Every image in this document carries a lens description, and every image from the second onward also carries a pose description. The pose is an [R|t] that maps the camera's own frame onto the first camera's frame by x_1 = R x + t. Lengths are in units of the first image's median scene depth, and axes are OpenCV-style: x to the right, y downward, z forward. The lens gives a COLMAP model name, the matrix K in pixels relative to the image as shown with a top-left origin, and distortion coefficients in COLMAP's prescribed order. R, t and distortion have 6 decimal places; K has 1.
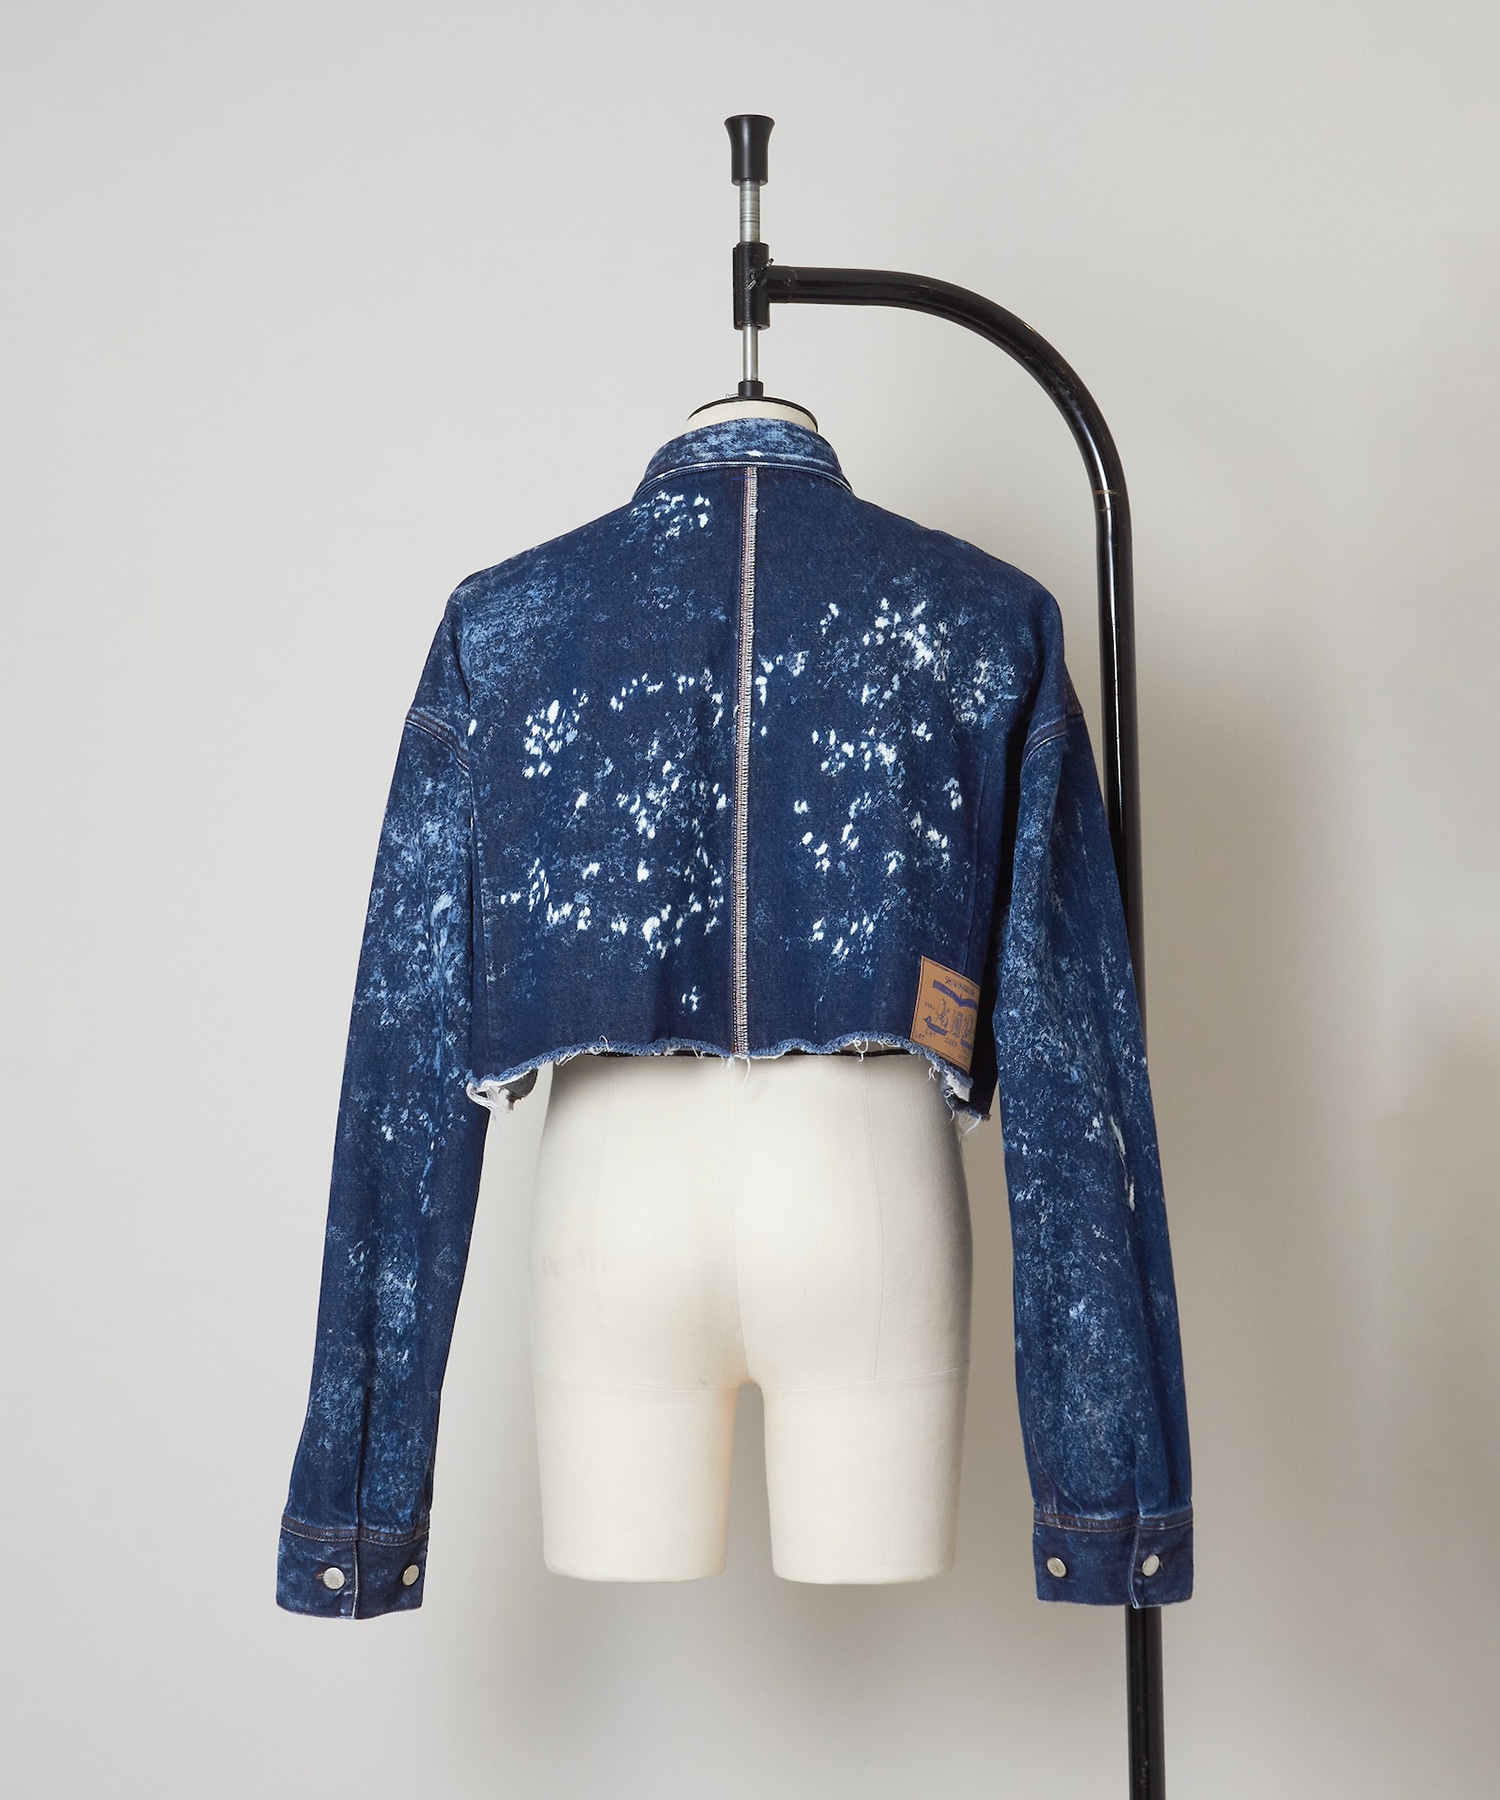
lens RADIAL K [[4589.9, 0, 751.2], [0, 4589.9, 901.7], [0, 0, 1]] dist [-0.014594, 0.000000]
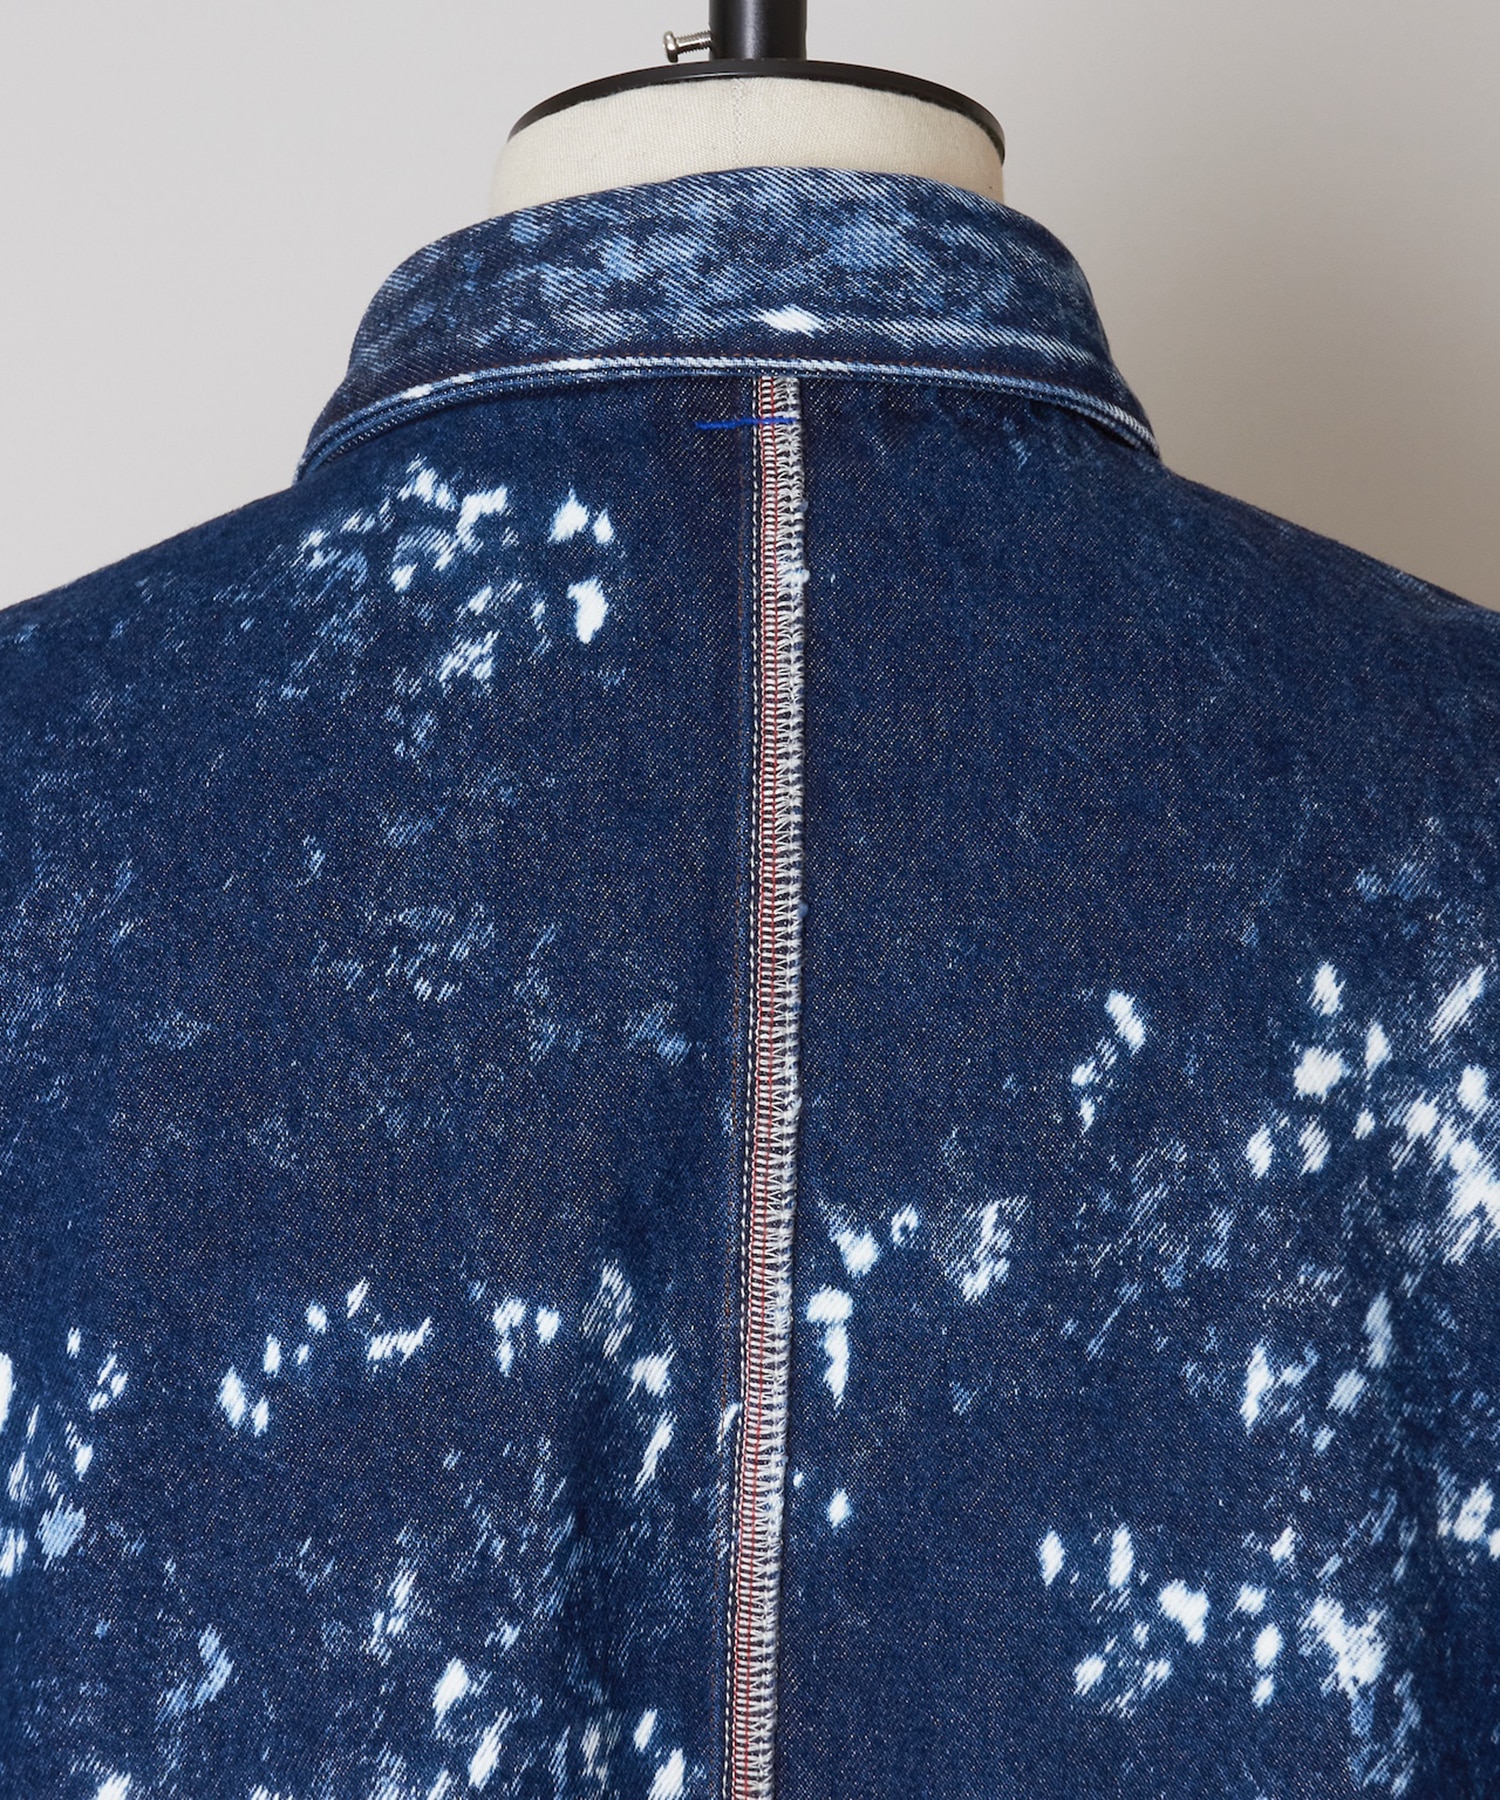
lens RADIAL K [[4589.9, 0, 747.2], [0, 4589.9, 899.1], [0, 0, 1]] dist [-0.014594, 0.000000]
pose [[0.998181, -0.001815, 0.060264, -0.017099], [-0.010392, 0.979406, 0.201632, -0.119364], [-0.059389, -0.201892, 0.977606, 0.761663]]
